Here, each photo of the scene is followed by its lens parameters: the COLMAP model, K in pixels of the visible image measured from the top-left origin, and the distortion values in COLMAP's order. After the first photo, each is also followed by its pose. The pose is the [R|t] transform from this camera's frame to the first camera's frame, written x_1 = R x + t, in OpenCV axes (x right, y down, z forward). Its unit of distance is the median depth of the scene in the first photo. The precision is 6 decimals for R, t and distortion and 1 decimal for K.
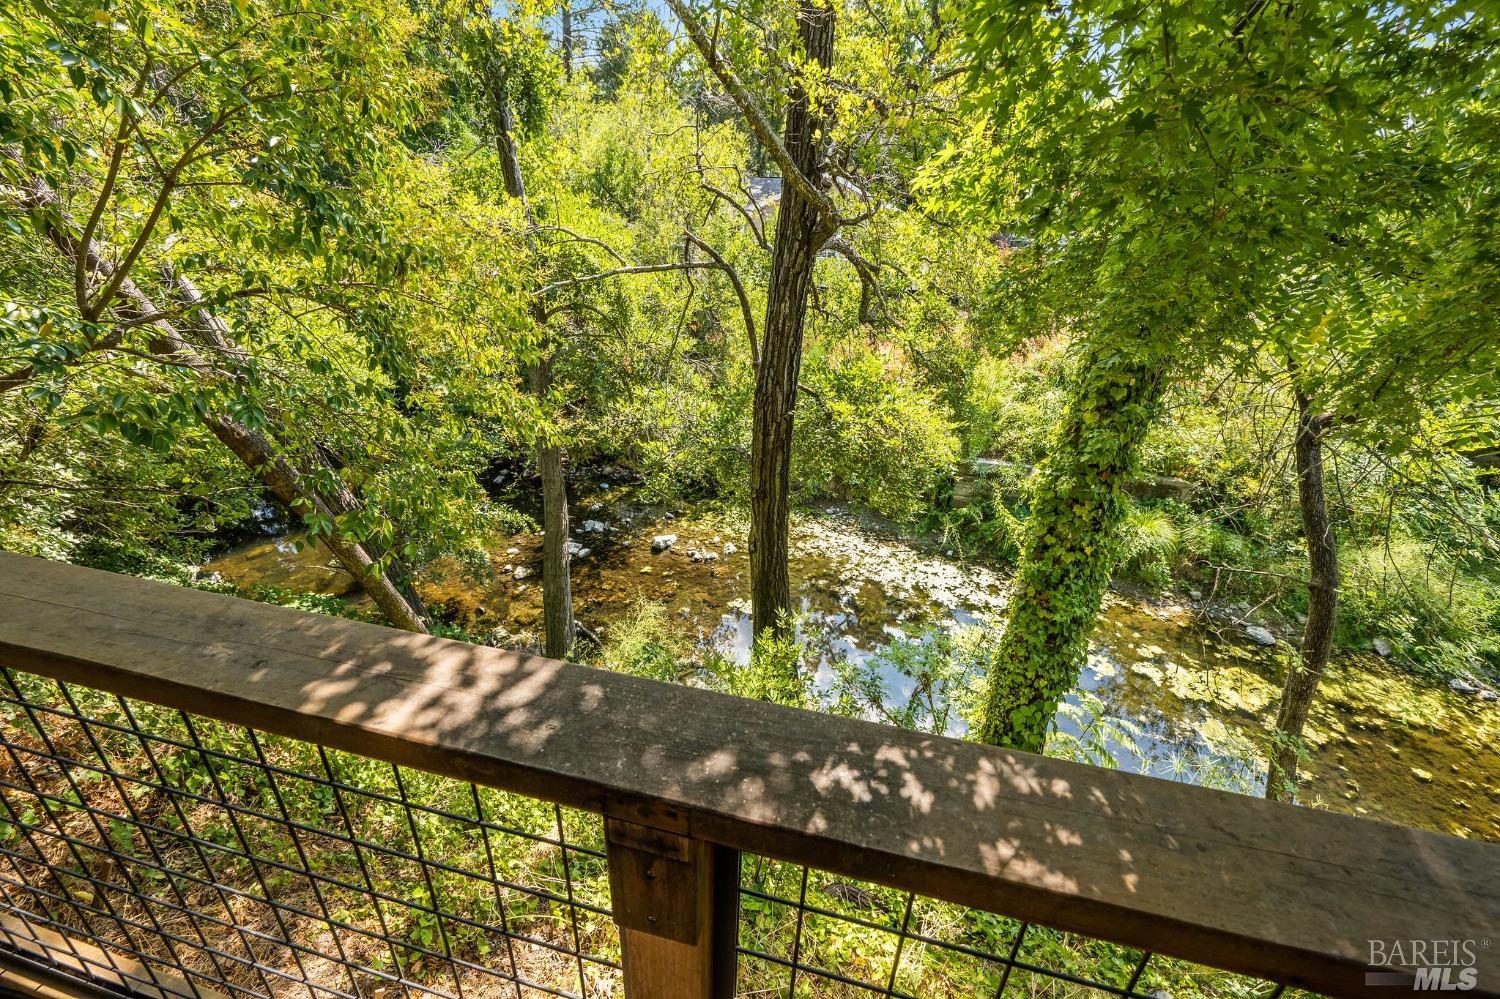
lens RADIAL K [[604.3, 0, 757.0], [0, 604.3, 498.4], [0, 0, 1]] dist [-0.003432, 0.000743]
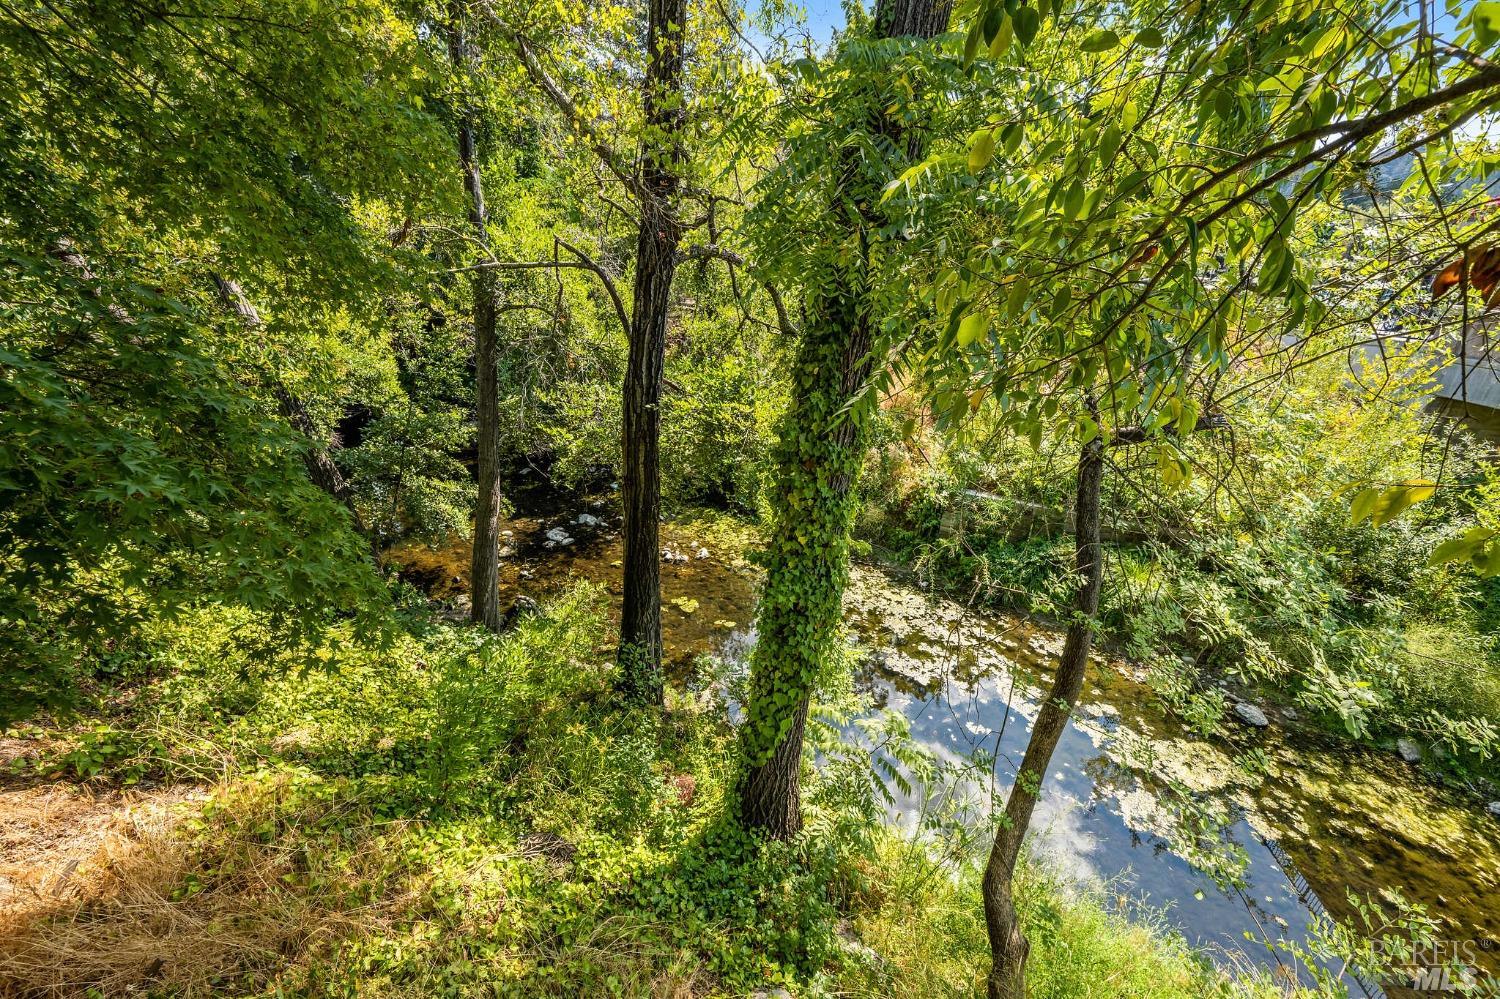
lens RADIAL K [[604.3, 0, 749.0], [0, 604.3, 502.3], [0, 0, 1]] dist [-0.003432, 0.000743]
pose [[0.978405, 0.095425, -0.183349, 0.275782], [-0.103088, 0.994134, -0.032709, 0.028064], [0.179152, 0.050903, 0.982504, -0.001097]]
